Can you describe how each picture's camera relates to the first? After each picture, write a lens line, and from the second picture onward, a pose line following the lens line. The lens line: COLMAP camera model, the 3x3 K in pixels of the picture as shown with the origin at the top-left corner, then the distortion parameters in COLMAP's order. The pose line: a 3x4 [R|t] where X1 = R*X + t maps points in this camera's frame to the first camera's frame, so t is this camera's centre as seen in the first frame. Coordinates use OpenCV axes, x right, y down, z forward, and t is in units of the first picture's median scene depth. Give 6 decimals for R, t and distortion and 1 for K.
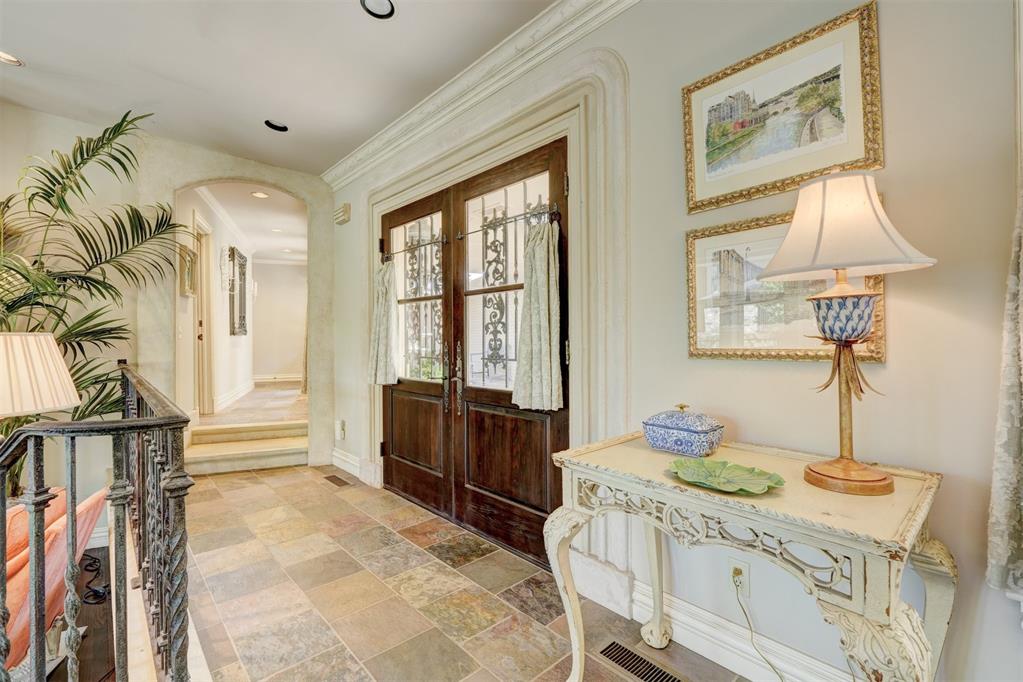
lens RADIAL K [[452.4, 0, 511.5], [0, 452.4, 341.0], [0, 0, 1]] dist [-0.002261, 0.000007]
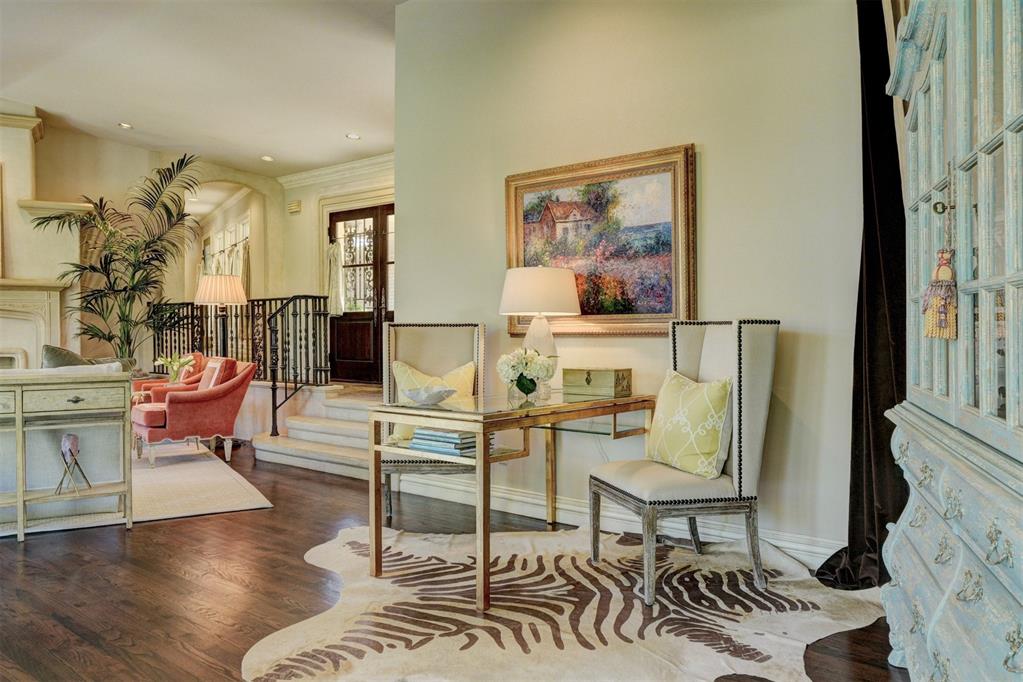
lens RADIAL K [[768.6, 0, 511.5], [0, 768.6, 341.0], [0, 0, 1]] dist [-0.000768, -0.005413]
pose [[0.988520, 0.004209, 0.151030, -0.062303], [-0.004514, 0.999988, 0.001680, 0.190975], [-0.151021, -0.002343, 0.988528, -2.021275]]
